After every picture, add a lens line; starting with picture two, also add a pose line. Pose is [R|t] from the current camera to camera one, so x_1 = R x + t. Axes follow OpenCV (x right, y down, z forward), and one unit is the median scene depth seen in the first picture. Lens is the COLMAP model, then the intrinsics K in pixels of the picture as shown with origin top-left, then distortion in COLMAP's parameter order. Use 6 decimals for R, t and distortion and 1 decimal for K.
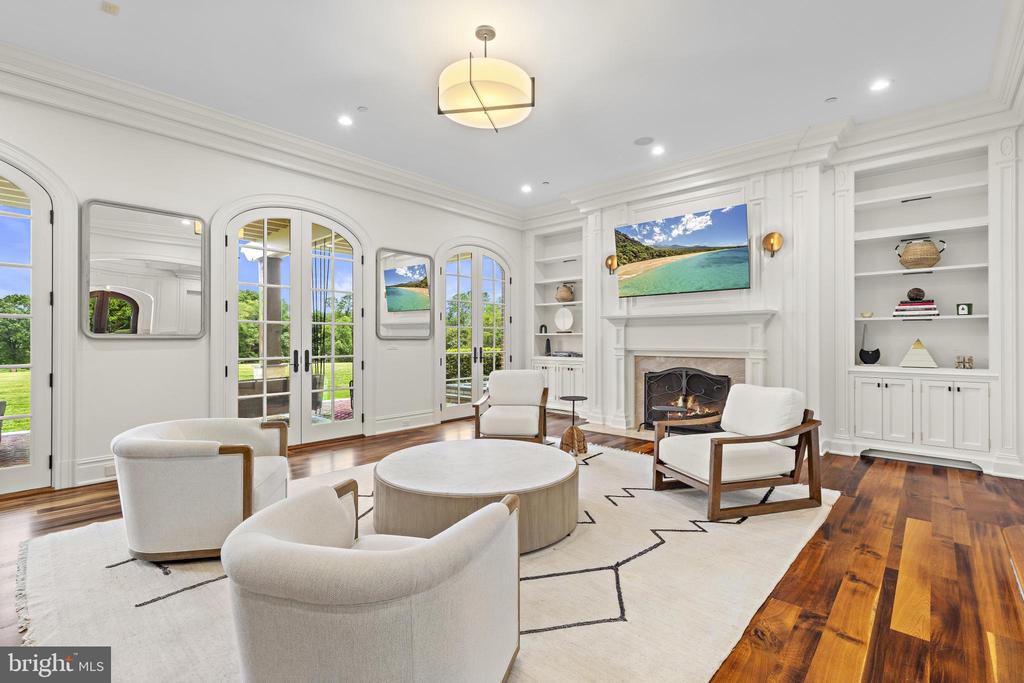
lens RADIAL K [[452.8, 0, 515.0], [0, 452.8, 341.8], [0, 0, 1]] dist [0.003910, 0.000401]
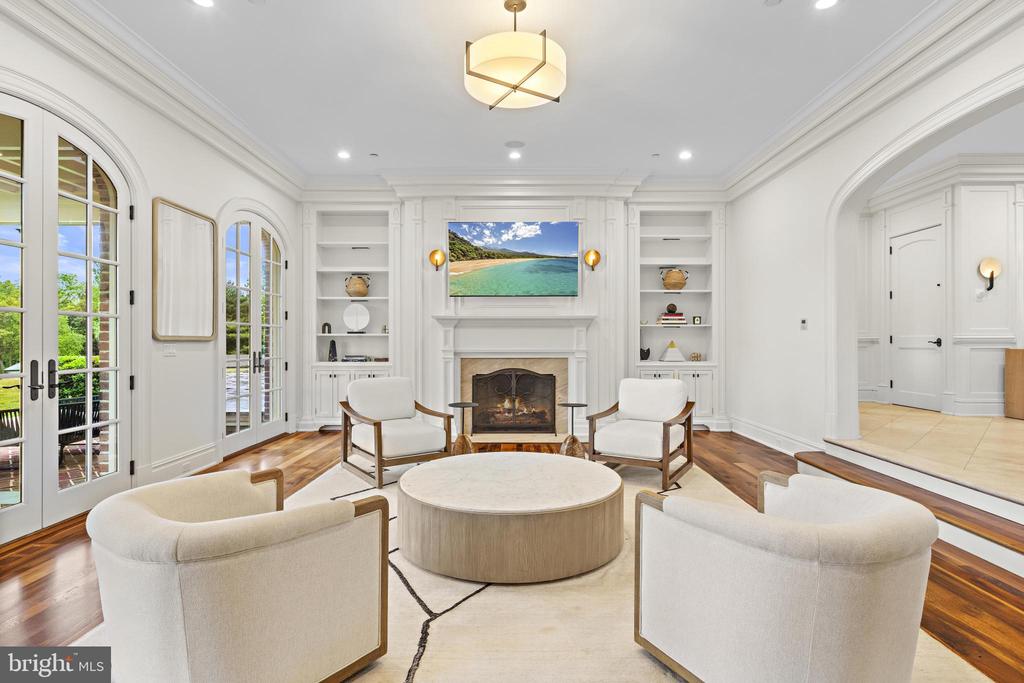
lens RADIAL K [[516.0, 0, 510.0], [0, 516.0, 342.9], [0, 0, 1]] dist [0.001609, 0.000334]
pose [[0.747043, -0.001914, 0.664773, -0.437745], [0.003802, 0.999992, -0.001394, 0.000588], [-0.664764, 0.003568, 0.747044, 0.134950]]
